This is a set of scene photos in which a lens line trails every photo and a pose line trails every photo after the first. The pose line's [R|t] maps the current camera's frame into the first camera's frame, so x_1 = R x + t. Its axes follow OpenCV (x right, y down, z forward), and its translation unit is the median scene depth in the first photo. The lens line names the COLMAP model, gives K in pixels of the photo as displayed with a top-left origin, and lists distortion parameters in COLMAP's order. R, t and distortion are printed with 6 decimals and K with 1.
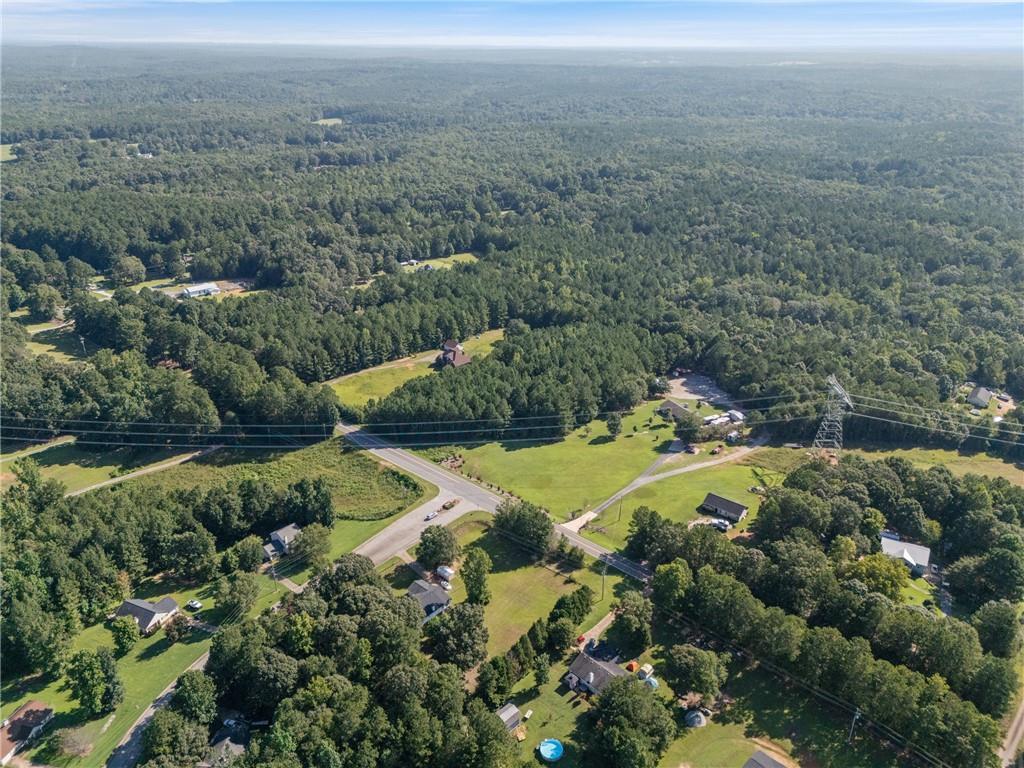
lens RADIAL K [[749.4, 0, 515.1], [0, 749.4, 385.4], [0, 0, 1]] dist [0.088705, -0.090107]
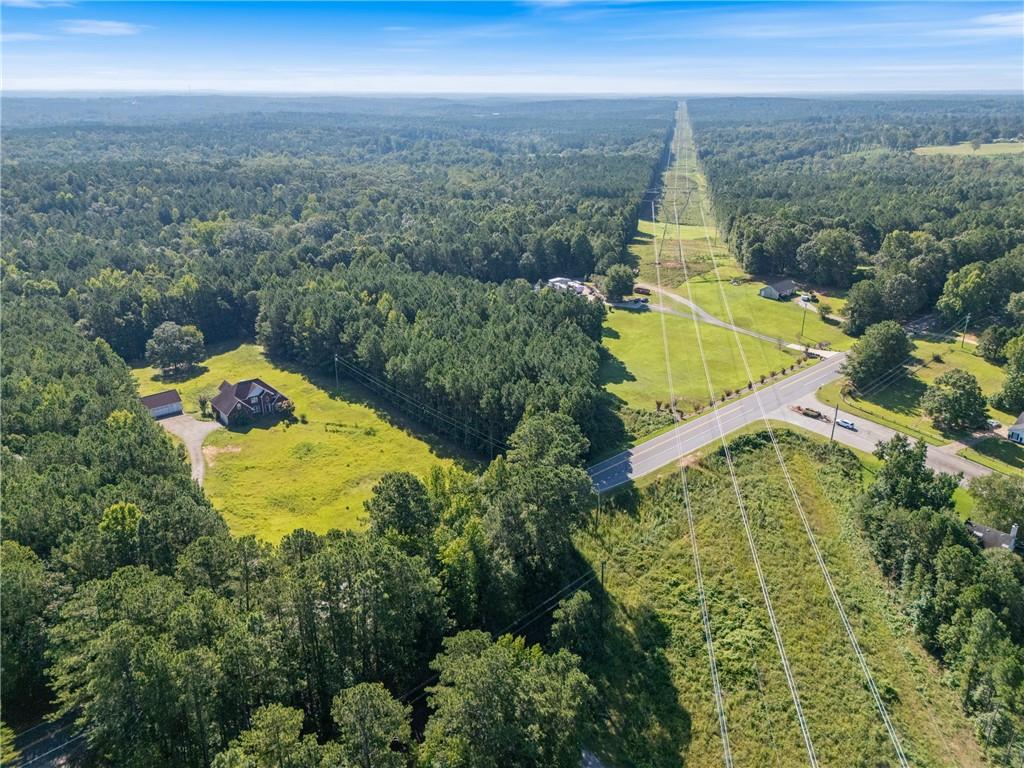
lens RADIAL K [[749.4, 0, 515.1], [0, 749.4, 385.4], [0, 0, 1]] dist [0.088705, -0.090107]
pose [[0.126058, -0.362198, 0.923538, -0.551855], [0.411786, 0.866074, 0.283456, -0.121020], [-0.902519, 0.344568, 0.258324, 0.792101]]
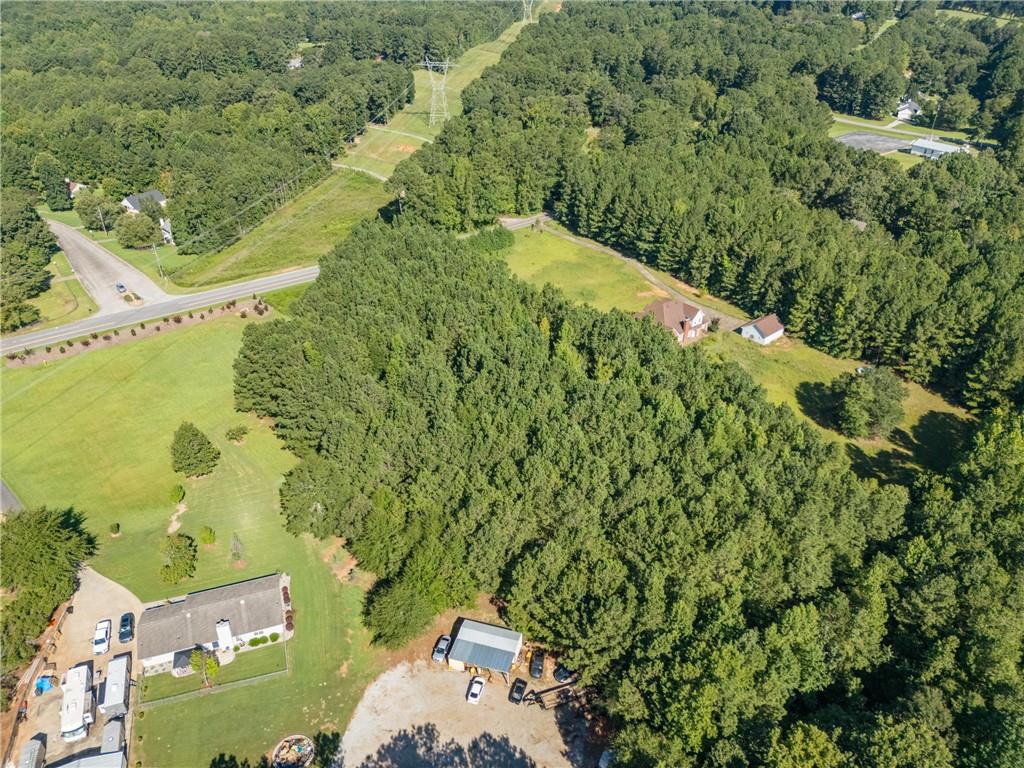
lens RADIAL K [[749.4, 0, 515.1], [0, 749.4, 385.4], [0, 0, 1]] dist [0.088705, -0.090107]
pose [[-0.146766, 0.514628, -0.844759, 0.390880], [-0.409839, 0.745620, 0.525437, -0.236502], [0.900273, 0.423331, 0.101483, 0.970136]]
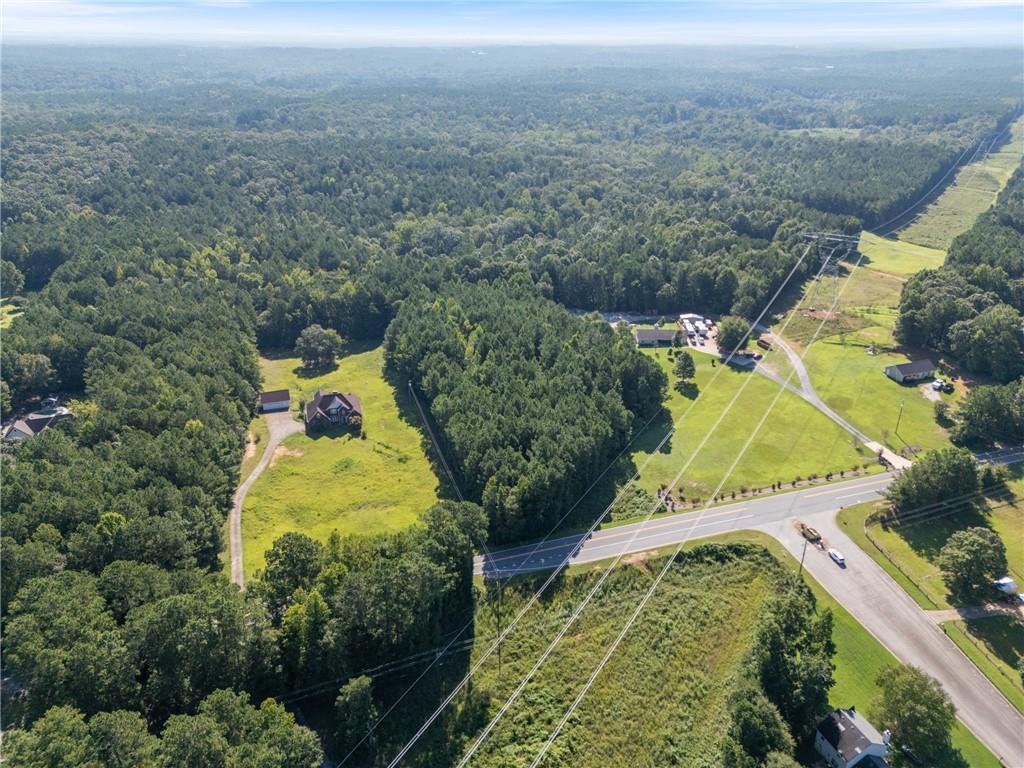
lens RADIAL K [[749.4, 0, 515.1], [0, 749.4, 385.4], [0, 0, 1]] dist [0.088705, -0.090107]
pose [[0.511811, -0.365380, 0.777526, -0.501292], [0.356673, 0.913736, 0.194606, -0.126832], [-0.781558, 0.177721, 0.597981, 0.592806]]
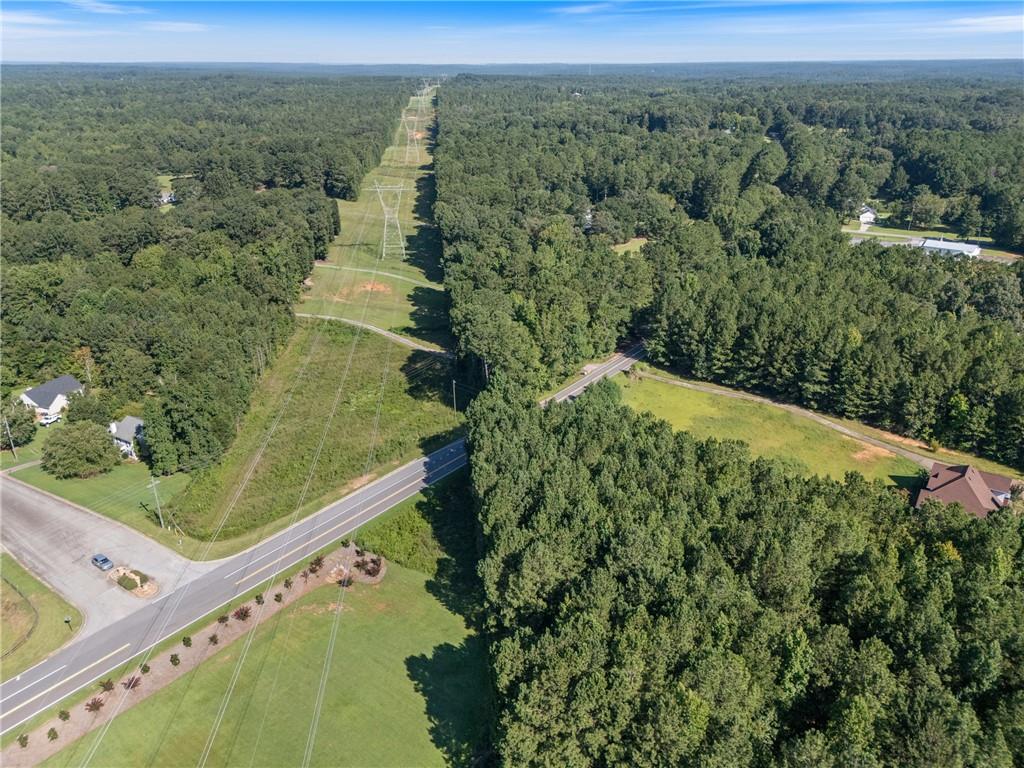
lens RADIAL K [[749.4, 0, 515.1], [0, 749.4, 385.4], [0, 0, 1]] dist [0.088705, -0.090107]
pose [[0.108707, 0.385955, -0.916090, 0.210552], [-0.407628, 0.857817, 0.313033, -0.114323], [0.906654, 0.339395, 0.250577, 0.787370]]
